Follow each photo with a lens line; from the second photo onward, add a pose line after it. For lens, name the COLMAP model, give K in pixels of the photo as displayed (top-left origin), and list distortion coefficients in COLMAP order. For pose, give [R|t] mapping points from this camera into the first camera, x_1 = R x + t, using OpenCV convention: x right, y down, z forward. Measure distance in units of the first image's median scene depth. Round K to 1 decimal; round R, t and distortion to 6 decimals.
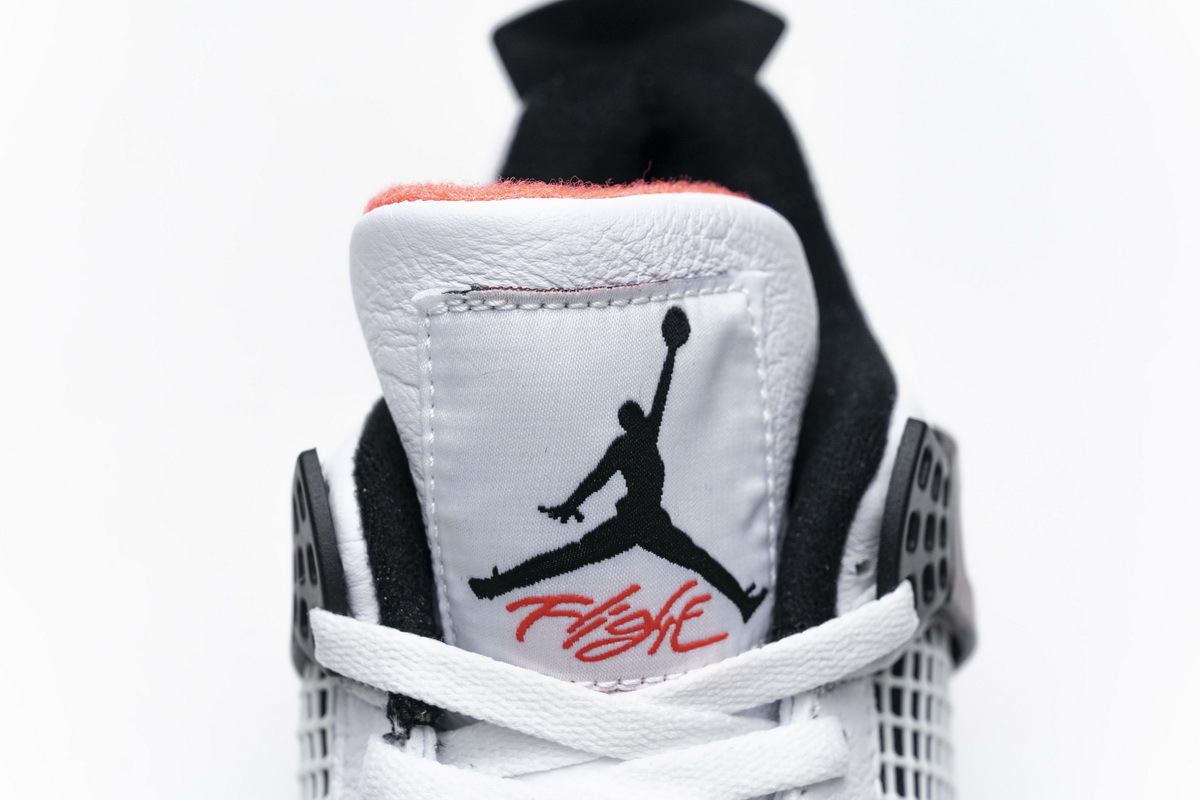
lens RADIAL K [[2369.4, 0, 594.6], [0, 2369.4, 400.0], [0, 0, 1]] dist [0.041873, 0.000000]
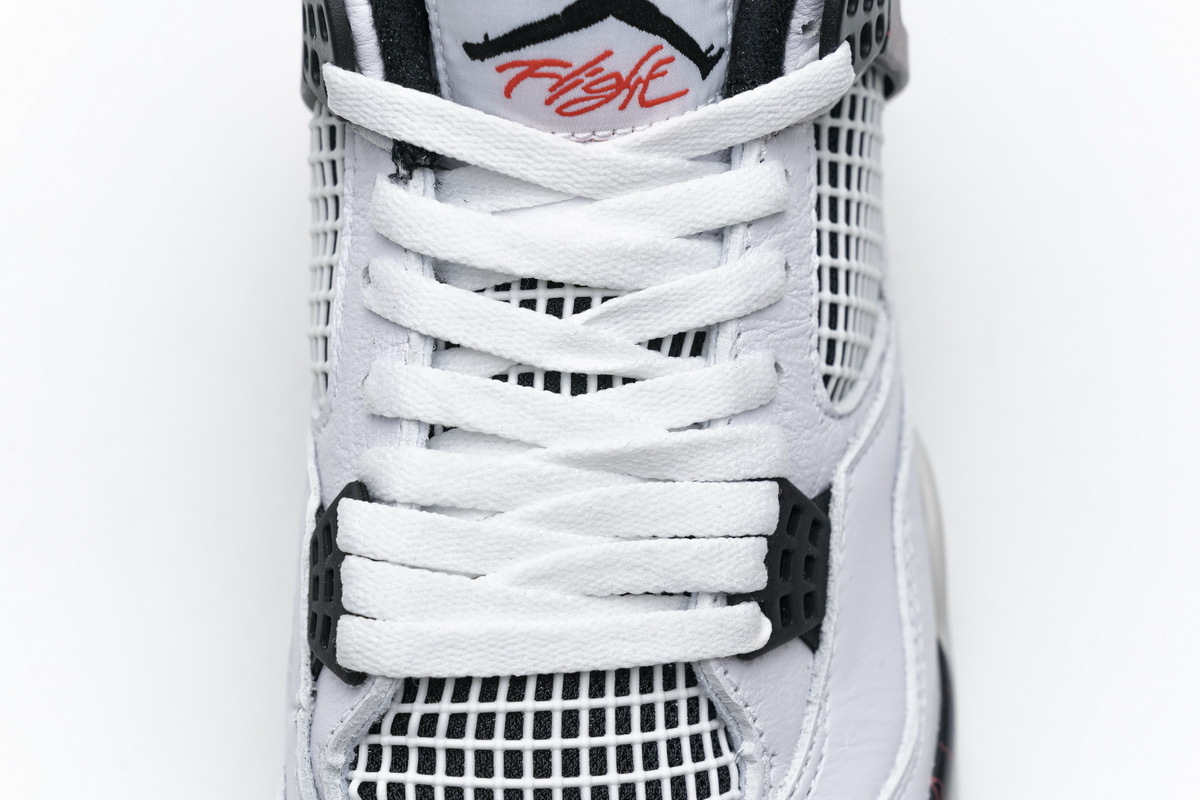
lens RADIAL K [[2369.4, 0, 602.1], [0, 2369.4, 401.0], [0, 0, 1]] dist [0.041873, 0.000000]
pose [[0.999677, 0.007277, 0.024358, -0.012405], [-0.014037, 0.956852, 0.290238, -0.090346], [-0.021195, -0.290486, 0.956644, -0.140994]]
